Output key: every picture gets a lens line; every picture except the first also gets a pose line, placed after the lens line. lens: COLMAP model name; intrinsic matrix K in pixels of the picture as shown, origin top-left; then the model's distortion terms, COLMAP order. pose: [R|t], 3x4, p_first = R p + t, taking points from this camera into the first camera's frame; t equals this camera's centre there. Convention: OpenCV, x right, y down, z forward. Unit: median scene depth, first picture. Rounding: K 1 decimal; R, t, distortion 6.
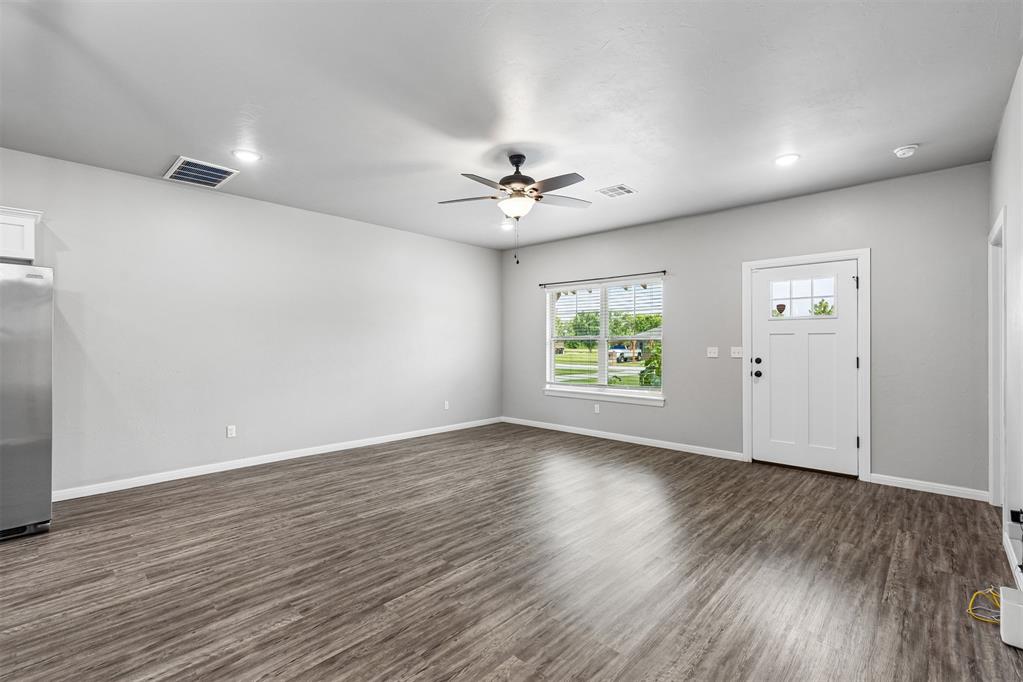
lens RADIAL K [[456.4, 0, 509.5], [0, 456.4, 338.2], [0, 0, 1]] dist [-0.002768, 0.000095]
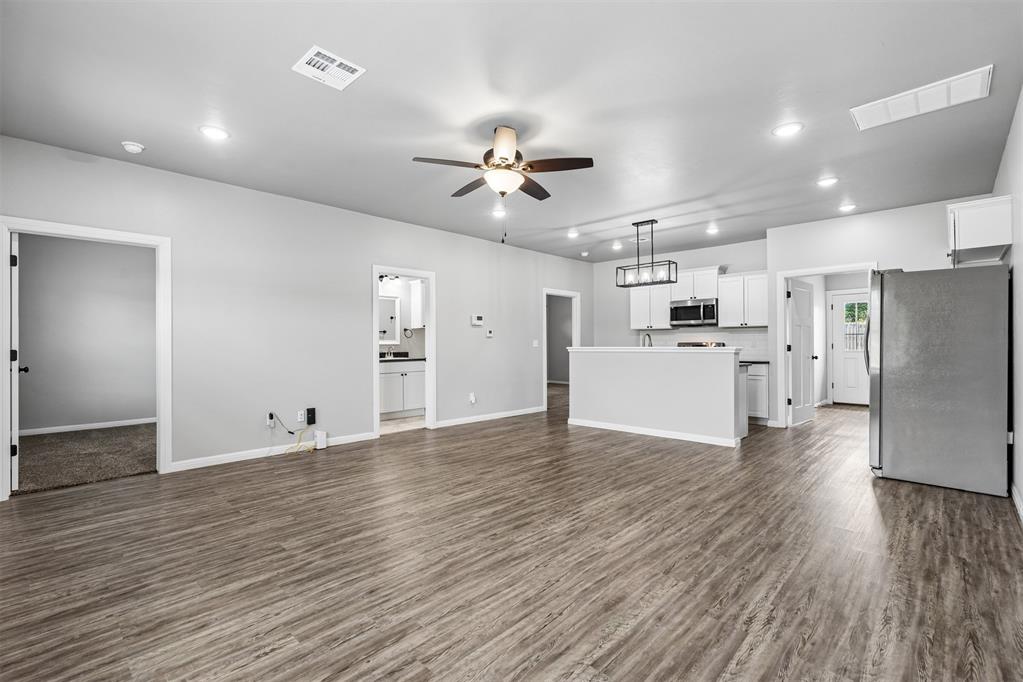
lens RADIAL K [[461.2, 0, 511.5], [0, 461.2, 341.0], [0, 0, 1]] dist [-0.002784, 0.000474]
pose [[-0.999904, 0.003382, 0.013453, -0.012890], [0.003149, 0.999846, -0.017291, 0.060275], [-0.013509, -0.017247, -0.999760, 2.195745]]
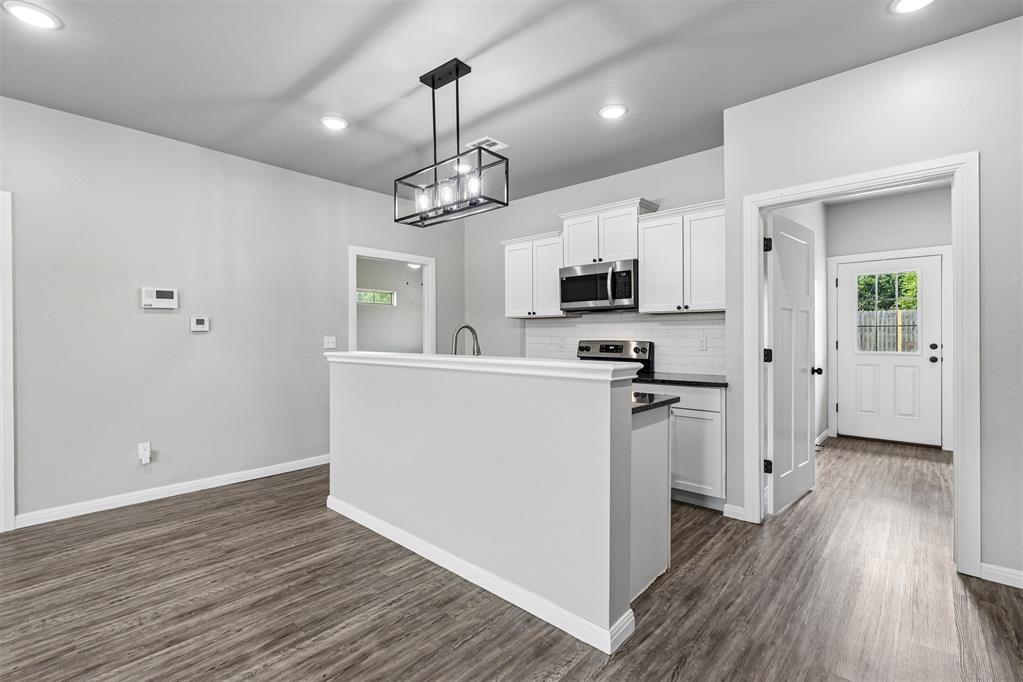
lens RADIAL K [[459.7, 0, 507.6], [0, 459.7, 336.9], [0, 0, 1]] dist [0.000224, 0.000484]
pose [[-0.999933, 0.003816, -0.010888, -0.632155], [0.003890, 0.999970, -0.006720, 0.026503], [0.010863, -0.006762, -0.999918, 1.142416]]
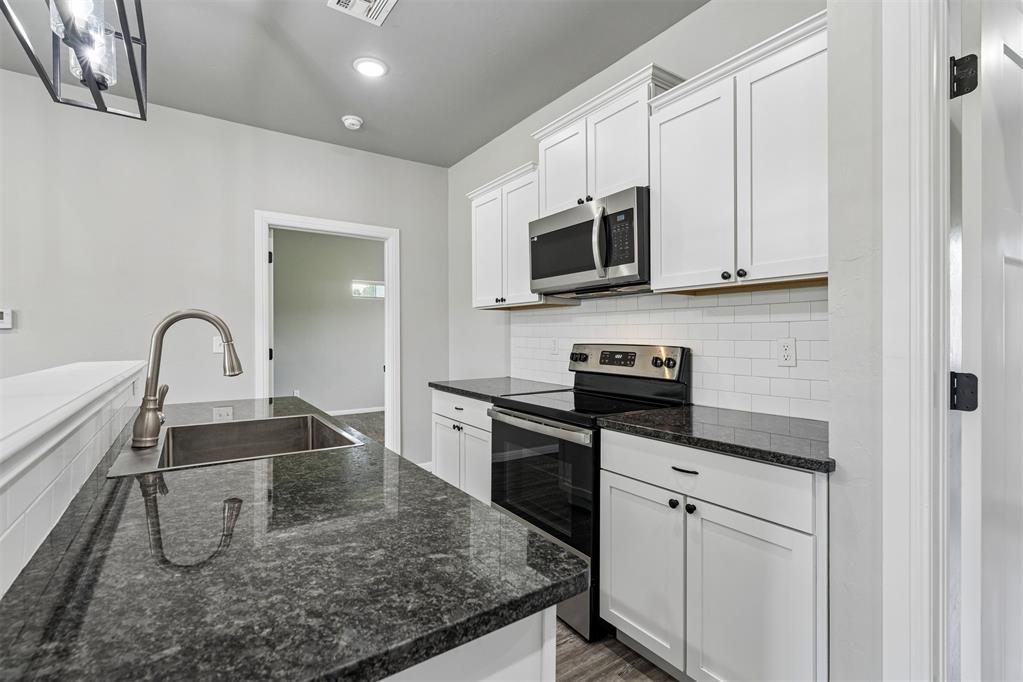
lens RADIAL K [[456.4, 0, 509.5], [0, 456.4, 338.2], [0, 0, 1]] dist [-0.002768, 0.000095]
pose [[-0.977497, 0.001873, 0.210940, -0.931857], [0.000807, 0.999986, -0.005141, 0.023193], [-0.210946, -0.004855, -0.977486, 0.584075]]
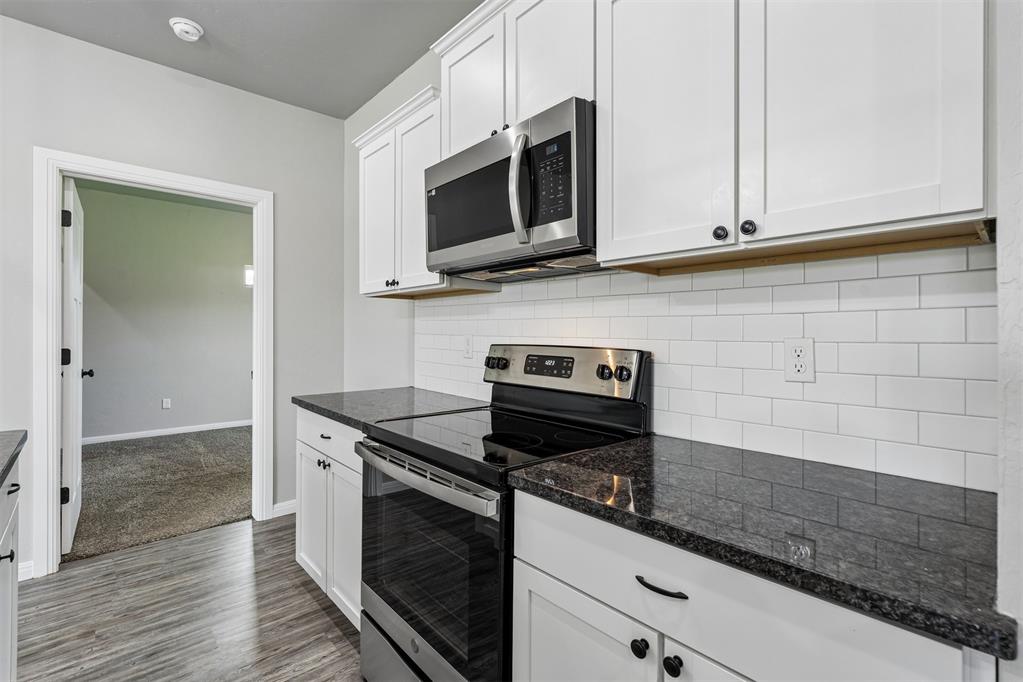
lens RADIAL K [[461.5, 0, 510.8], [0, 461.5, 335.8], [0, 0, 1]] dist [-0.002053, 0.000041]
pose [[-0.996687, -0.003944, 0.081231, -0.947116], [-0.004499, 0.999968, -0.006642, 0.021982], [-0.081202, -0.006986, -0.996673, 0.347529]]
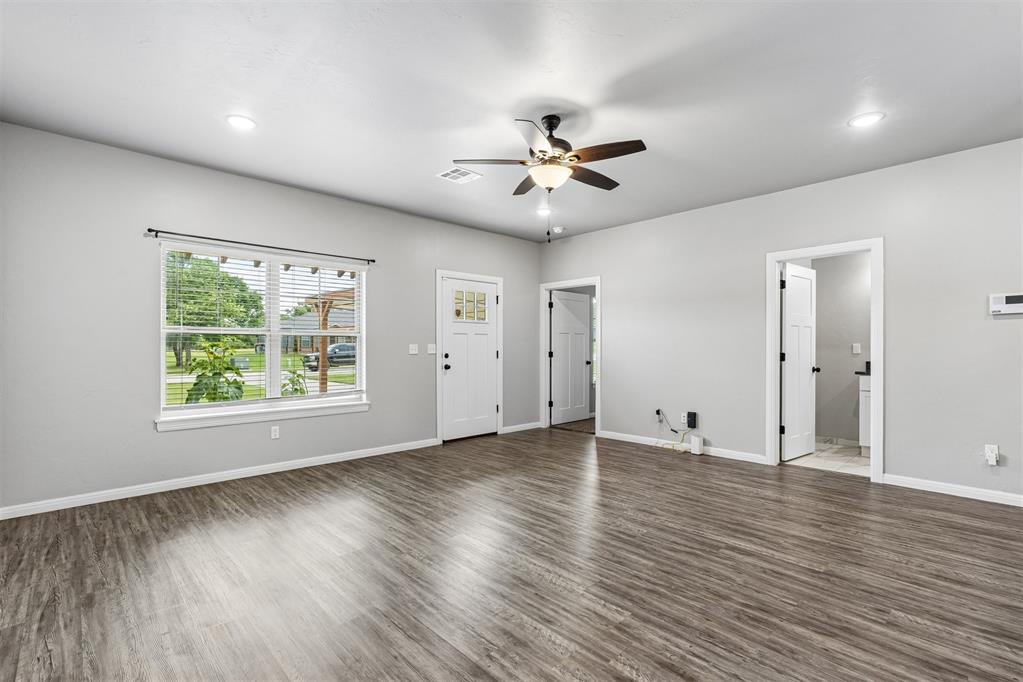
lens RADIAL K [[466.6, 0, 511.6], [0, 466.6, 347.8], [0, 0, 1]] dist [-0.001417, 0.000624]
pose [[0.054354, -0.001333, 0.998521, -0.979912], [-0.009751, 0.999951, 0.001866, 0.037855], [-0.998474, -0.009838, 0.054338, 1.157744]]
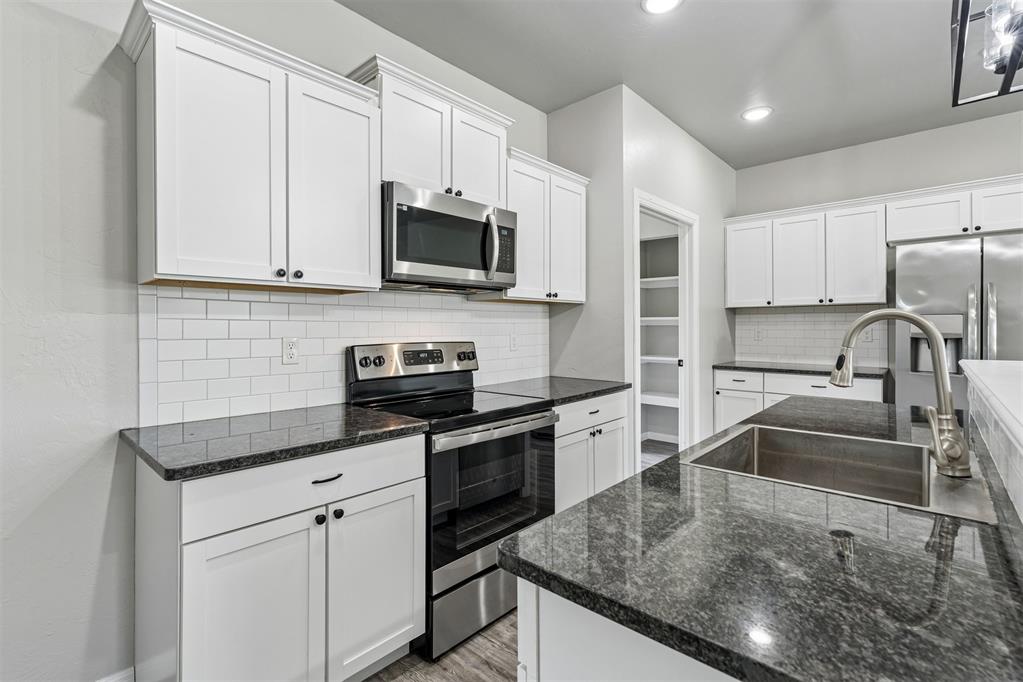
lens RADIAL K [[463.6, 0, 517.4], [0, 463.6, 329.0], [0, 0, 1]] dist [0.000892, 0.000262]
pose [[0.014502, 0.009323, -0.999851, -0.207216], [0.011119, 0.999893, 0.009485, 0.002534], [0.999833, -0.011255, 0.014397, -0.050604]]
